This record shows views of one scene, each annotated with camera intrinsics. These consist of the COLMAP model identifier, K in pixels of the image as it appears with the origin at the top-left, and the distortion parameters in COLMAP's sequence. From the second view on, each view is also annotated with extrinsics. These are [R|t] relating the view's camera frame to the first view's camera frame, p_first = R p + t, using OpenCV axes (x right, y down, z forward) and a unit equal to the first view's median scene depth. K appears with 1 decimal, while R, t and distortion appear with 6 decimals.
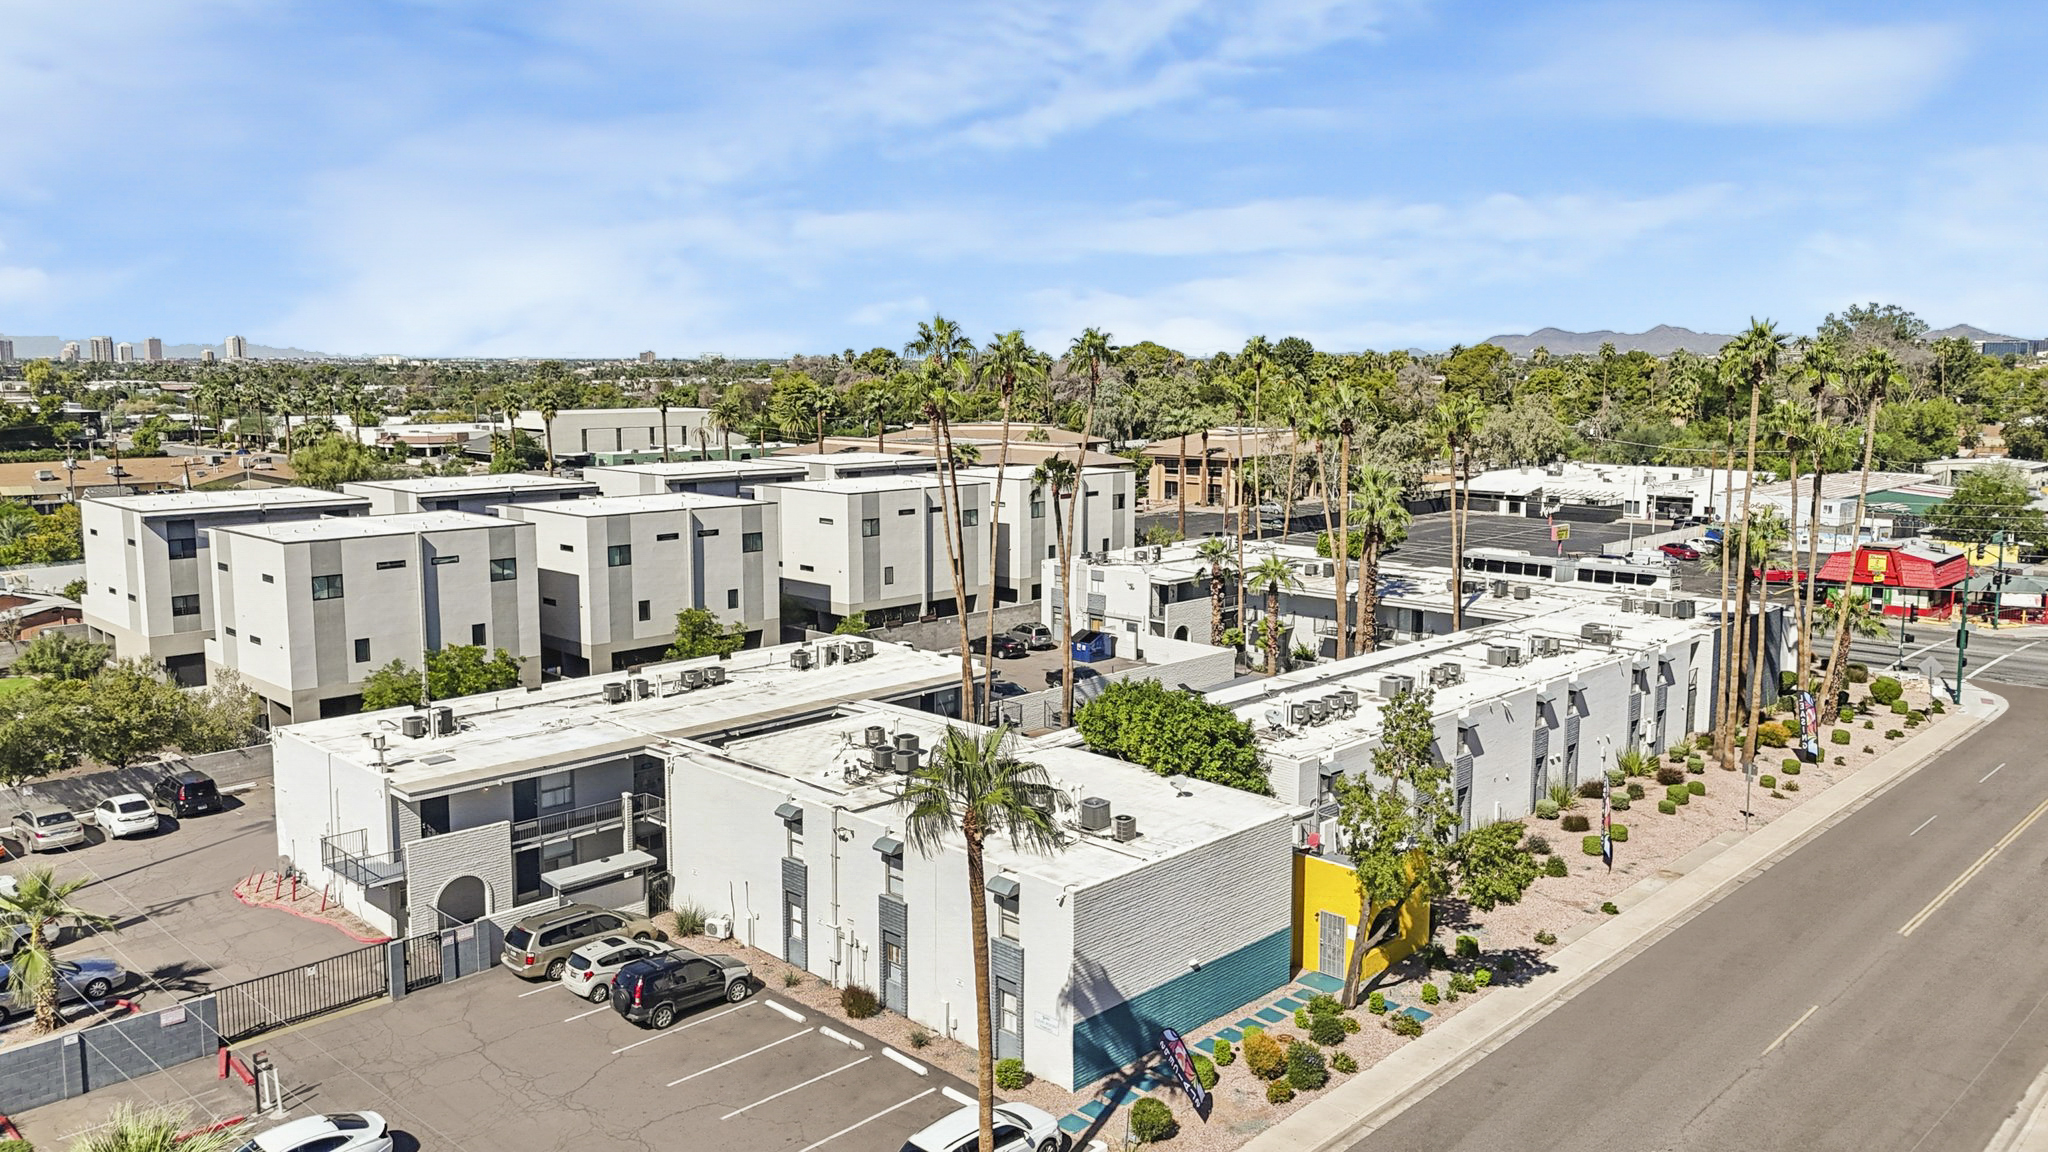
lens RADIAL K [[1506.8, 0, 1032.4], [0, 1506.8, 567.3], [0, 0, 1]] dist [0.074075, -0.065556]
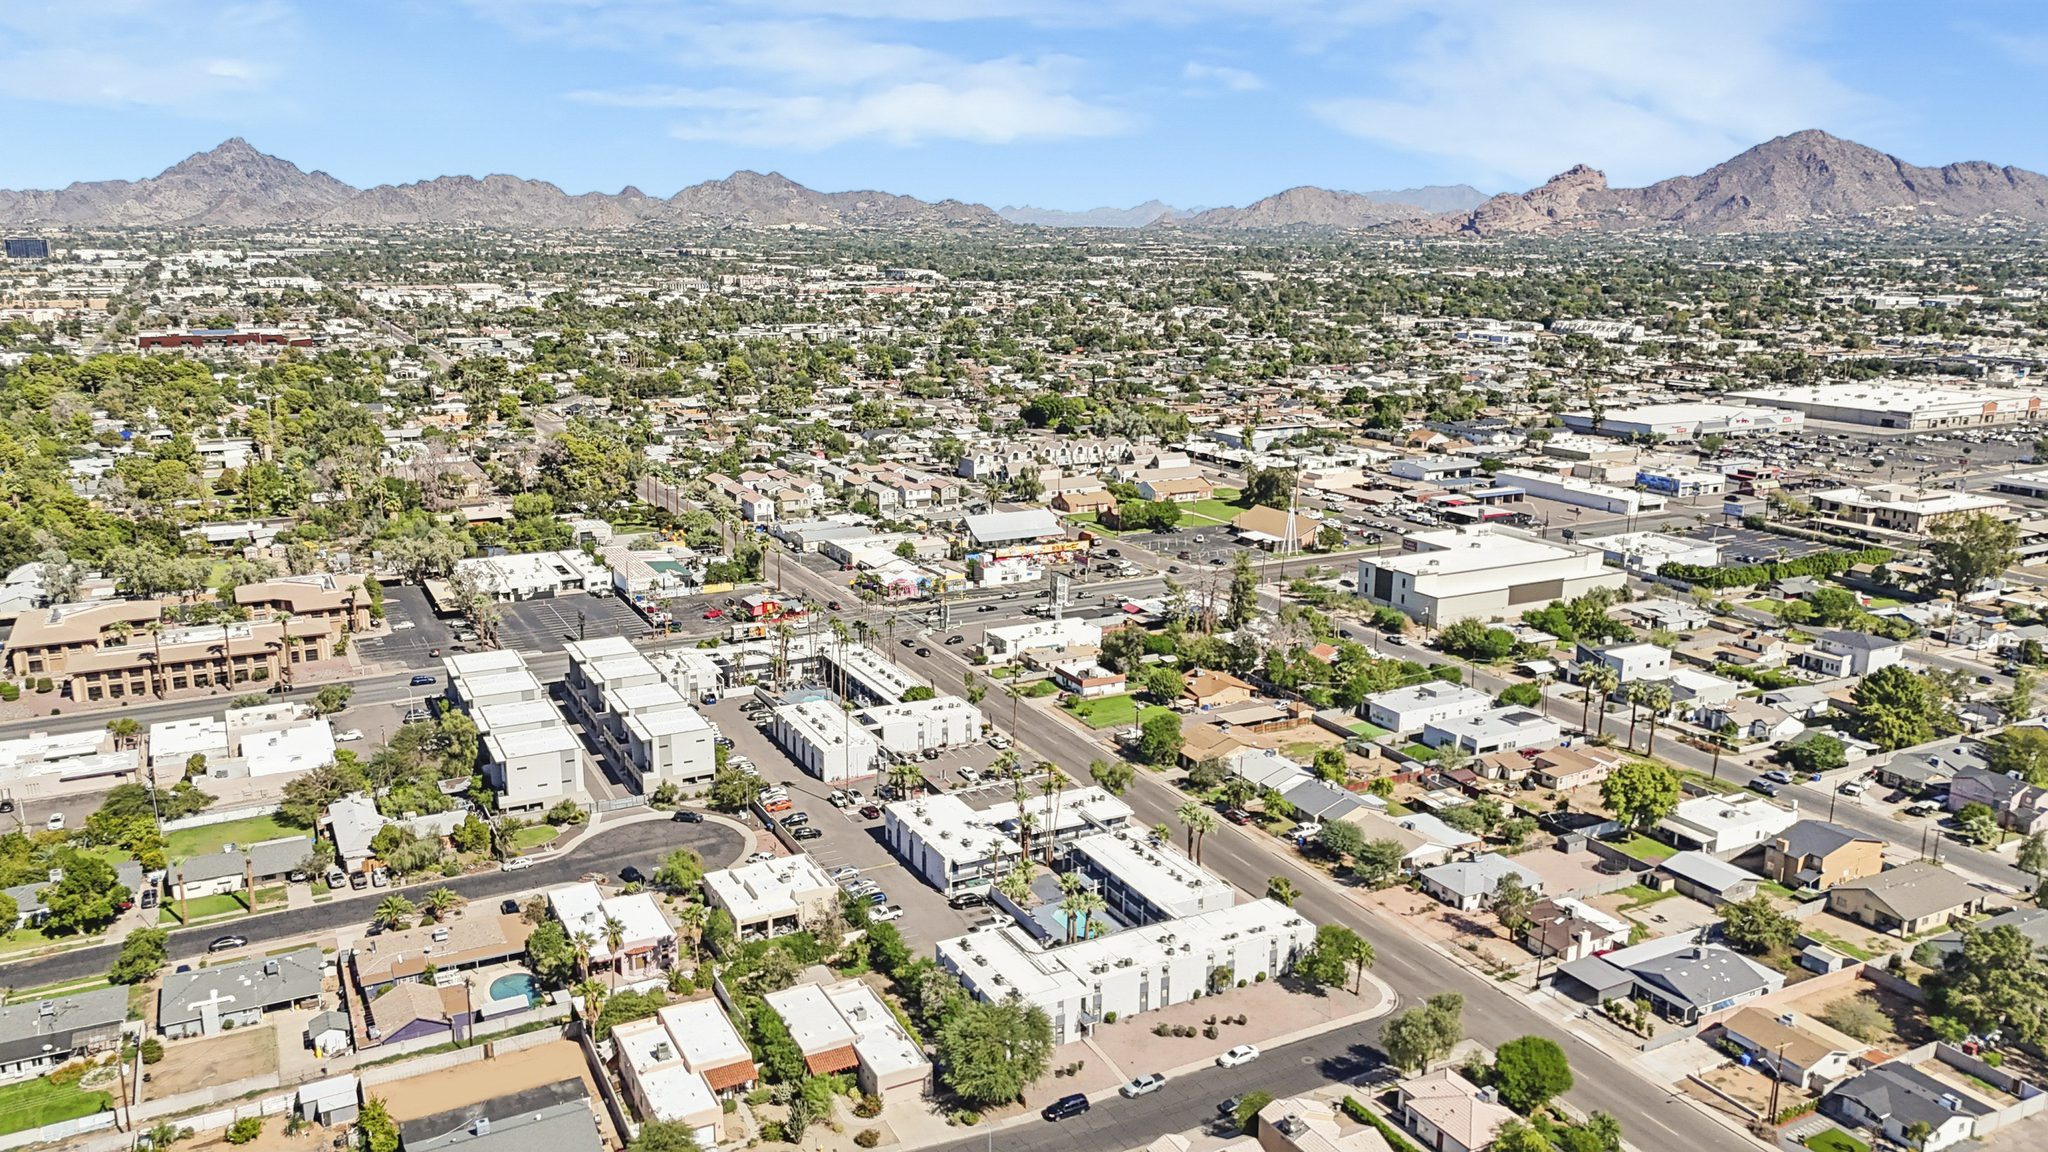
lens RADIAL K [[1506.8, 0, 1017.6], [0, 1506.8, 569.5], [0, 0, 1]] dist [0.074075, -0.065556]
pose [[0.314833, -0.207292, 0.926234, -2.694896], [0.122190, 0.976591, 0.177029, -0.708277], [-0.941249, 0.057442, 0.332792, -0.656745]]
